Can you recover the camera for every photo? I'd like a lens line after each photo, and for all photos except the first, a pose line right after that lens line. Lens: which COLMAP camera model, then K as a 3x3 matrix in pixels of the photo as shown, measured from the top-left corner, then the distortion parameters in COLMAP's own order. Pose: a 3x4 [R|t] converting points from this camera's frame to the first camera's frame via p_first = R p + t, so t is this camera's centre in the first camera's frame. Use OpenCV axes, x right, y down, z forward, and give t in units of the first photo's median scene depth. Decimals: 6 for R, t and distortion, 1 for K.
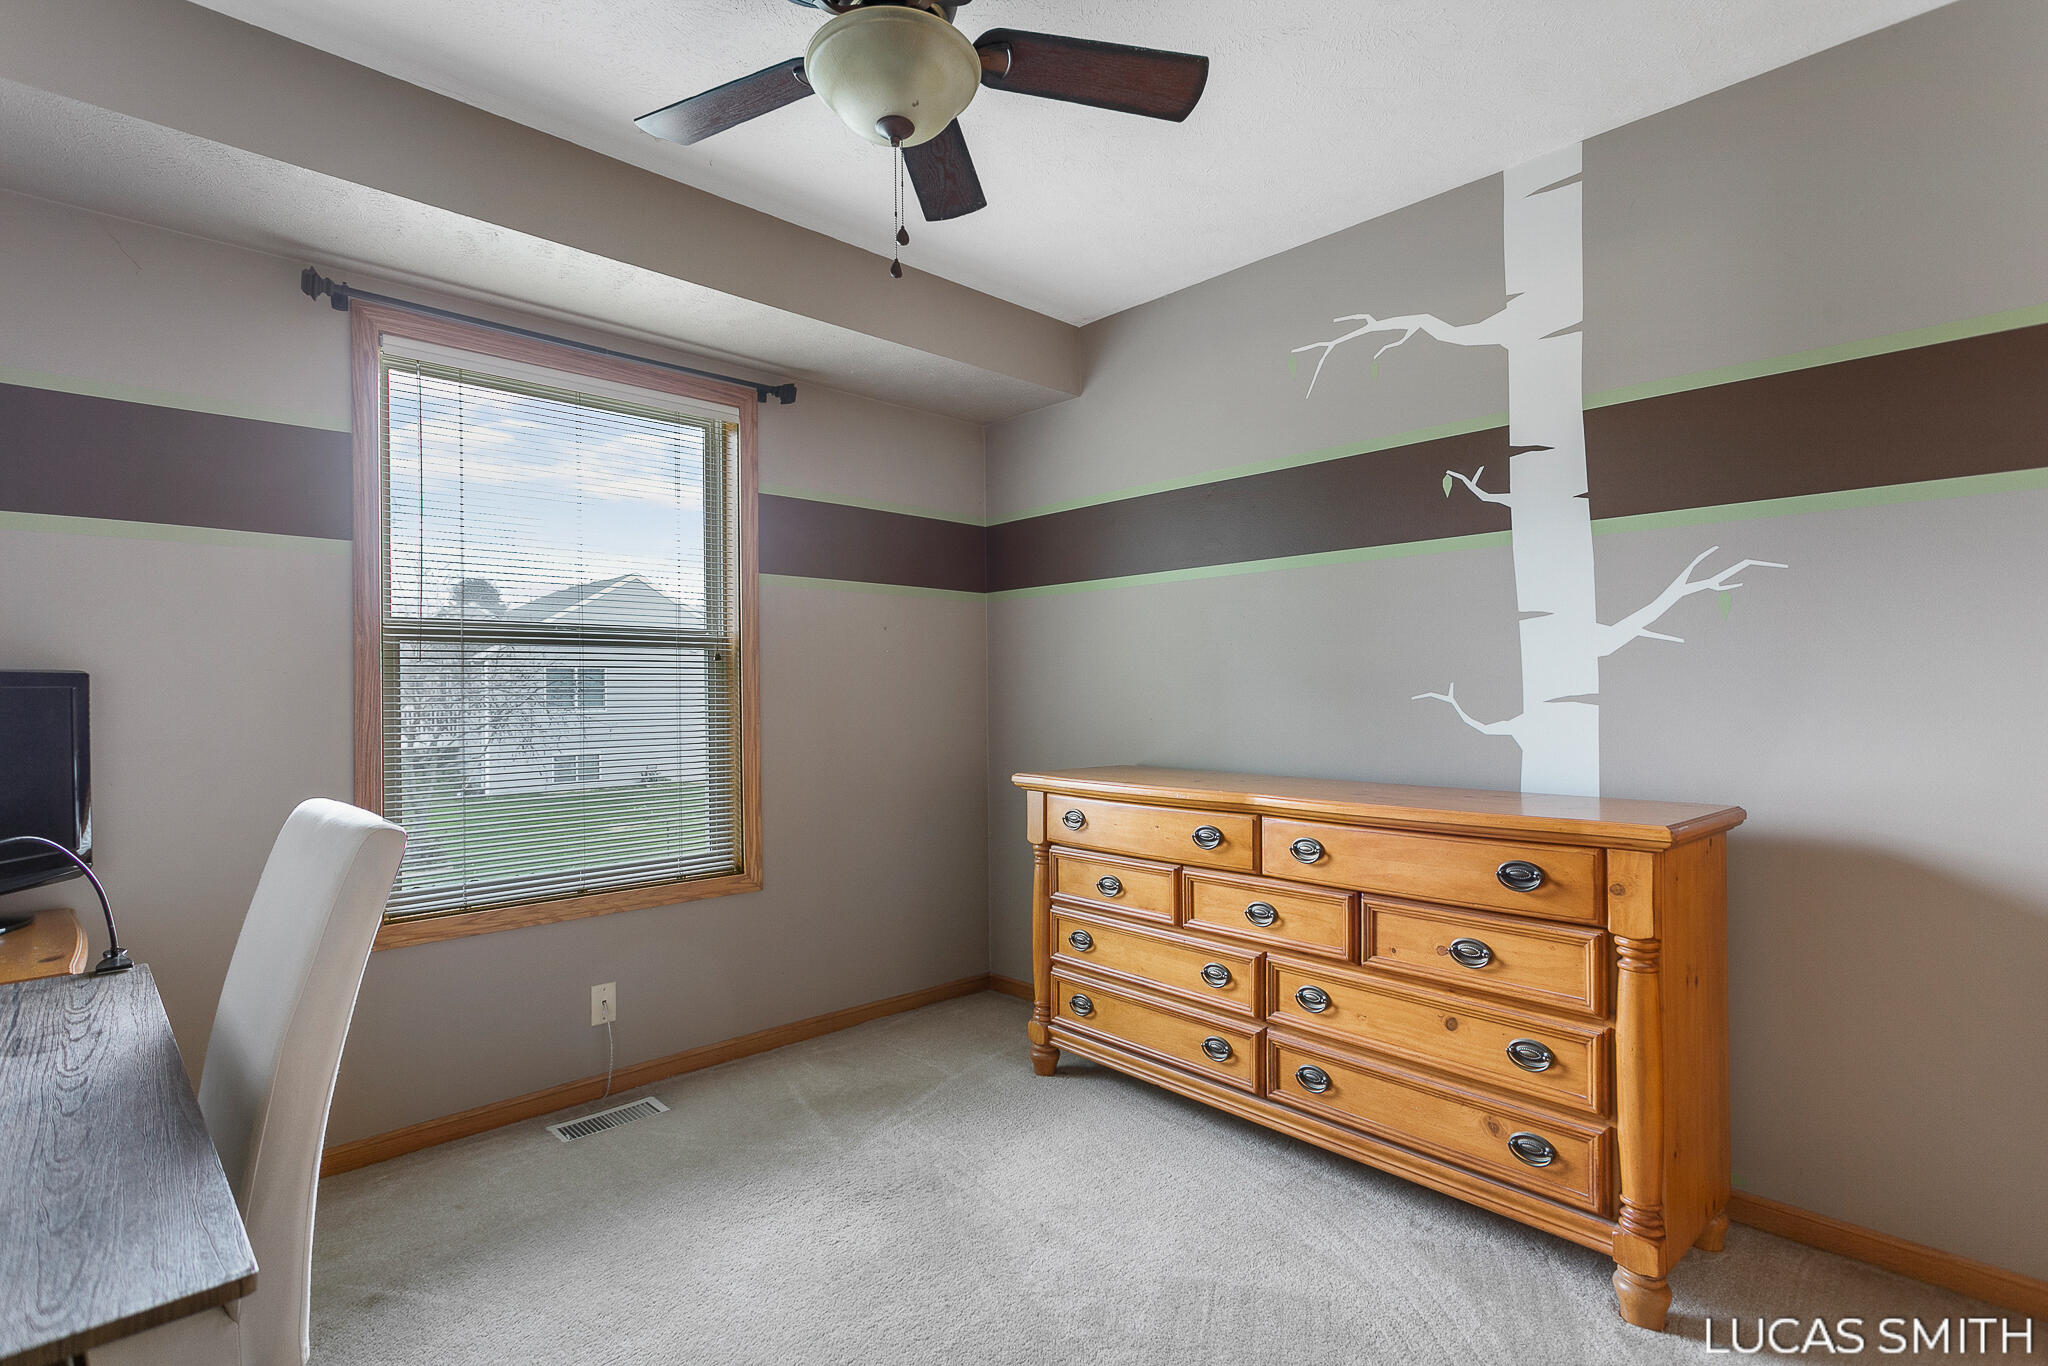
lens RADIAL K [[995.8, 0, 1012.7], [0, 995.8, 691.3], [0, 0, 1]] dist [0.003302, 0.000584]
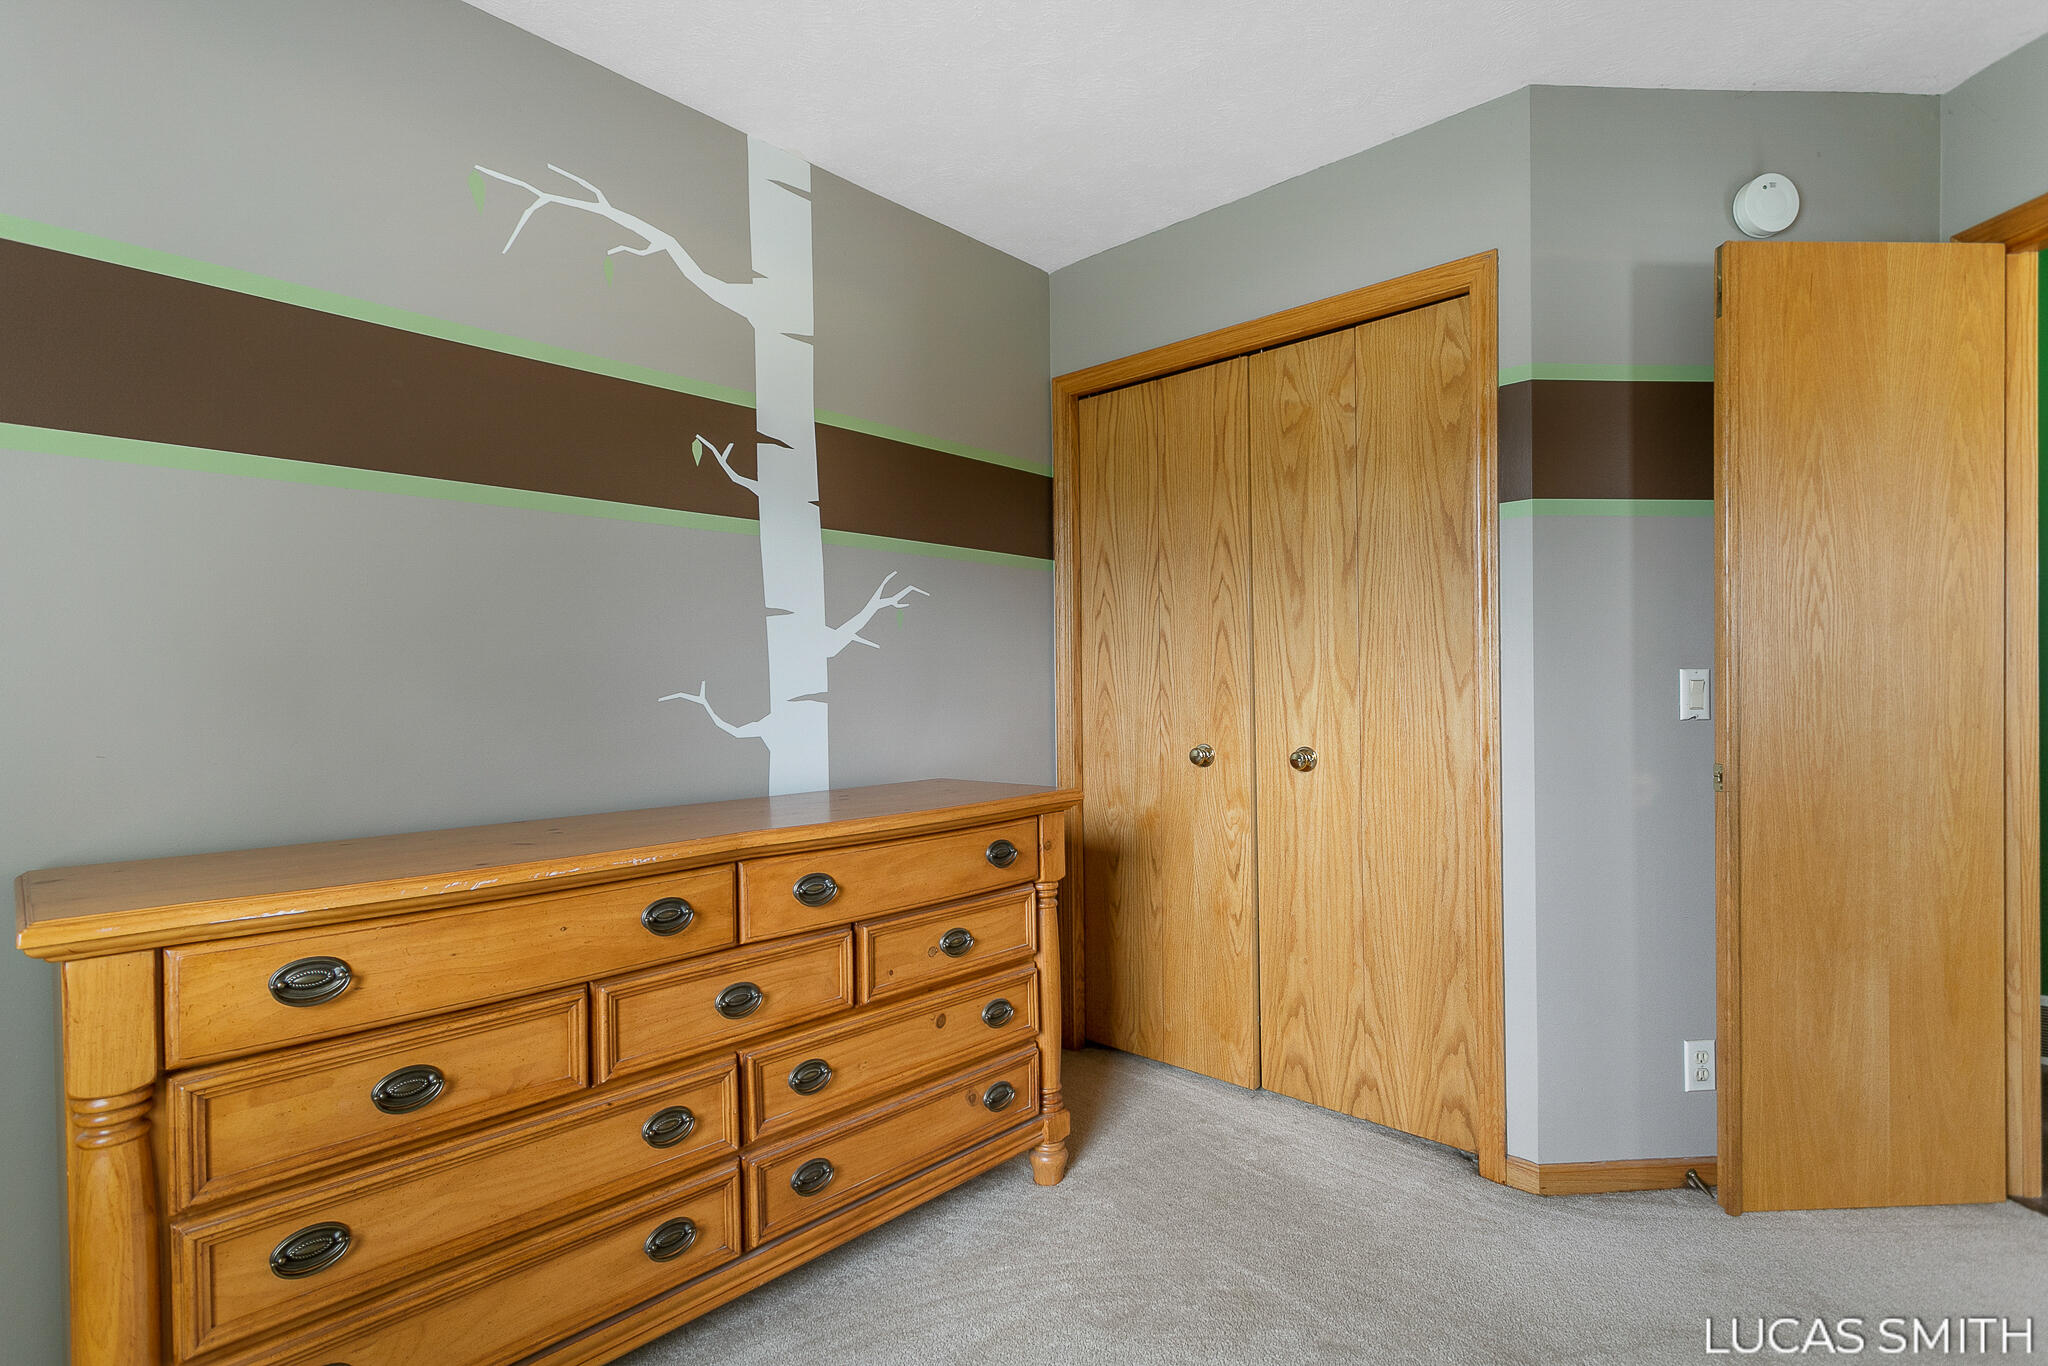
lens RADIAL K [[995.8, 0, 1027.4], [0, 995.8, 695.9], [0, 0, 1]] dist [0.003302, 0.000584]
pose [[-0.082116, -0.003742, 0.996616, -0.479502], [0.009648, 0.999943, 0.004549, 0.003348], [-0.996576, 0.009989, -0.082075, 0.847847]]
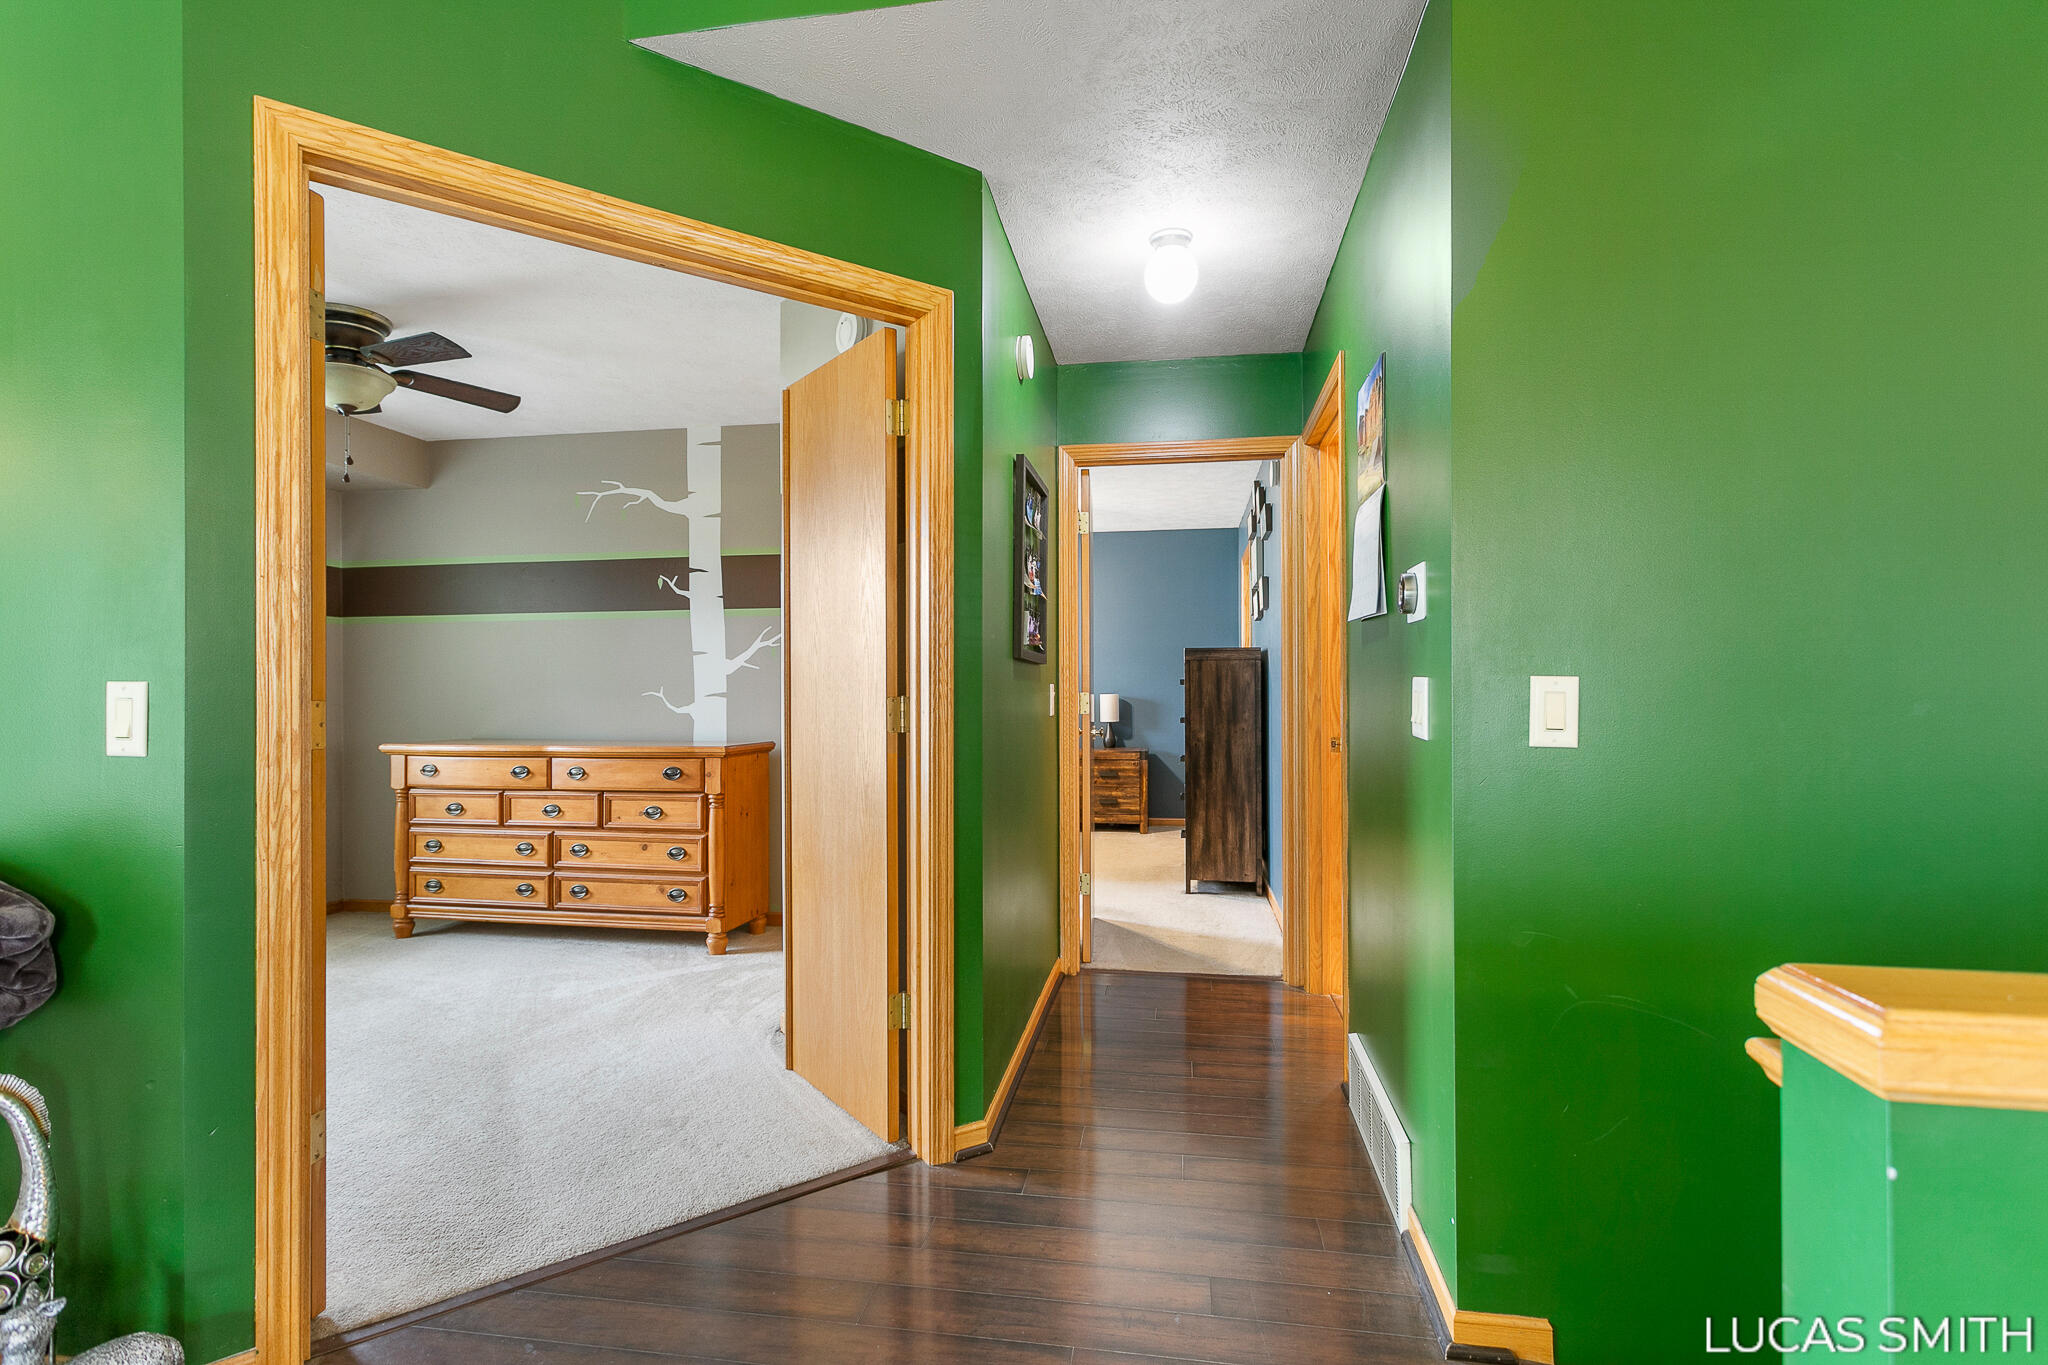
lens RADIAL K [[995.8, 0, 1025.3], [0, 995.8, 686.5], [0, 0, 1]] dist [0.003302, 0.000584]
pose [[0.795493, 0.006243, 0.605931, -0.174629], [-0.004127, 0.999980, -0.004885, -0.002444], [-0.605949, 0.001385, 0.795502, -1.011888]]
